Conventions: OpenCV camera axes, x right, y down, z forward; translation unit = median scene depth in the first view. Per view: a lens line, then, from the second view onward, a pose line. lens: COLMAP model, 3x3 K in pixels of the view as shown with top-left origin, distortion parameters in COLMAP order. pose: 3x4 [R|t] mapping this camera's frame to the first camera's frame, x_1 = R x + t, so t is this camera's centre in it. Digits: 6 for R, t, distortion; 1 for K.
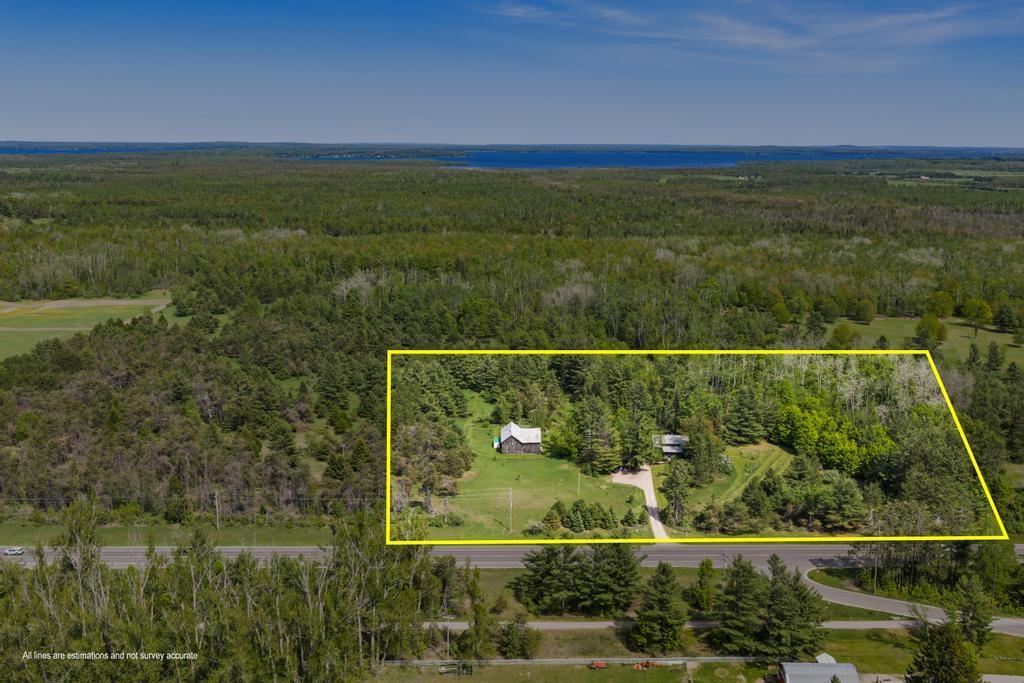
lens RADIAL K [[846.2, 0, 512.0], [0, 846.2, 341.5], [0, 0, 1]] dist [0.008644, -0.006608]
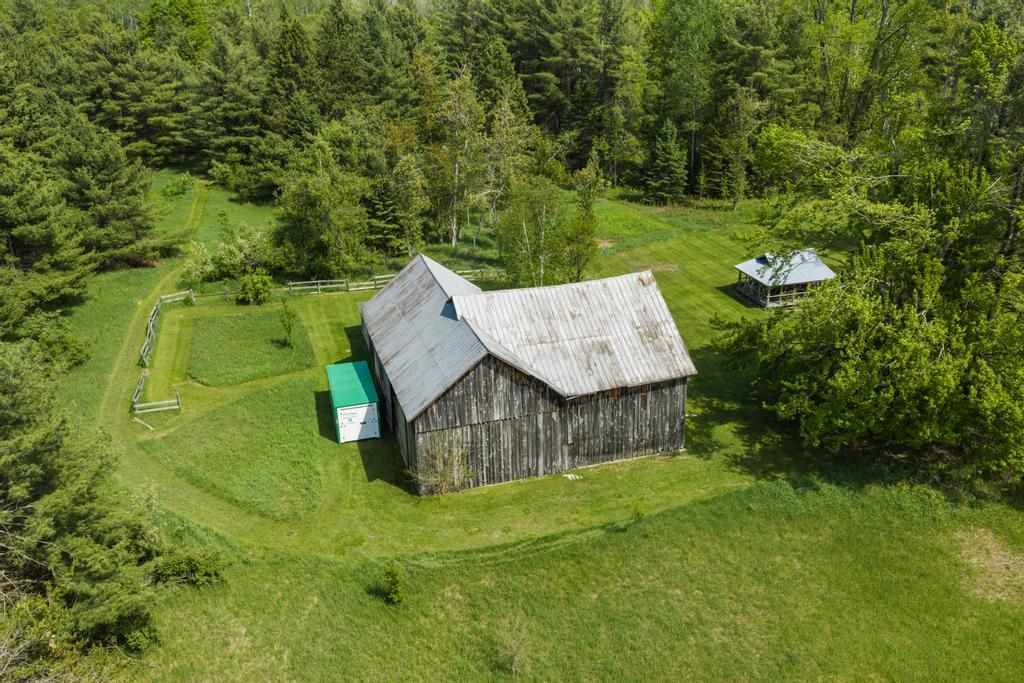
lens RADIAL K [[846.2, 0, 512.0], [0, 846.2, 341.5], [0, 0, 1]] dist [0.008644, -0.006608]
pose [[0.955694, -0.132850, 0.262677, -0.024995], [0.083398, 0.978001, 0.191202, 0.072400], [-0.282300, -0.160824, 0.945750, 0.743180]]
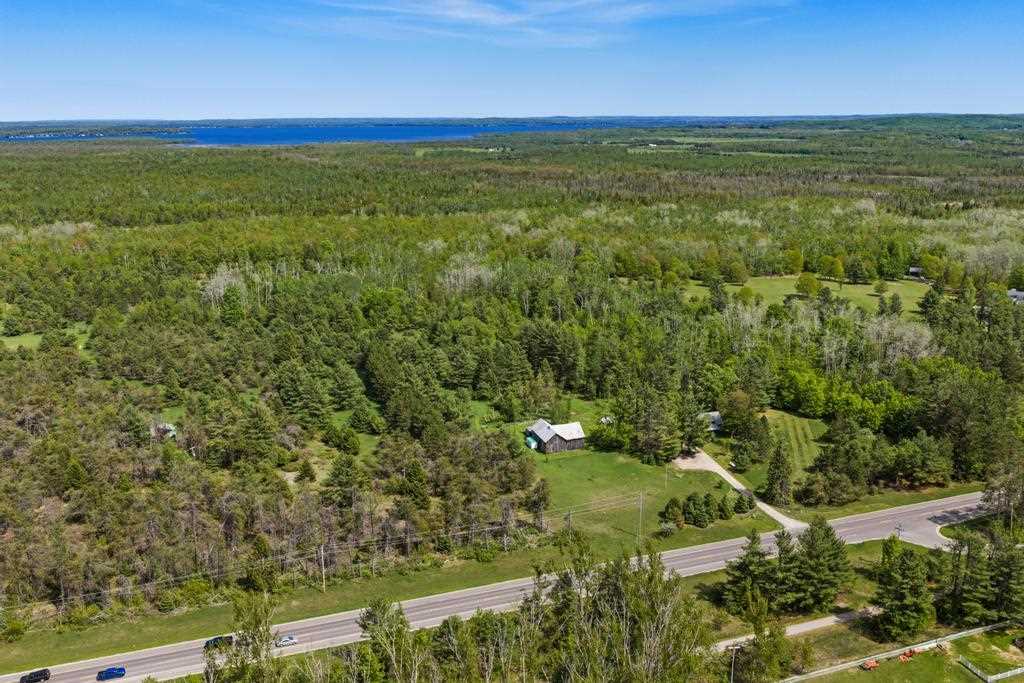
lens RADIAL K [[853.5, 0, 511.2], [0, 853.5, 311.9], [0, 0, 1]] dist [0.006940, -0.008662]
pose [[0.950464, -0.081920, 0.299847, -0.269834], [0.083356, 0.996488, 0.008023, -0.029325], [-0.299451, 0.017368, 0.953954, 0.093733]]
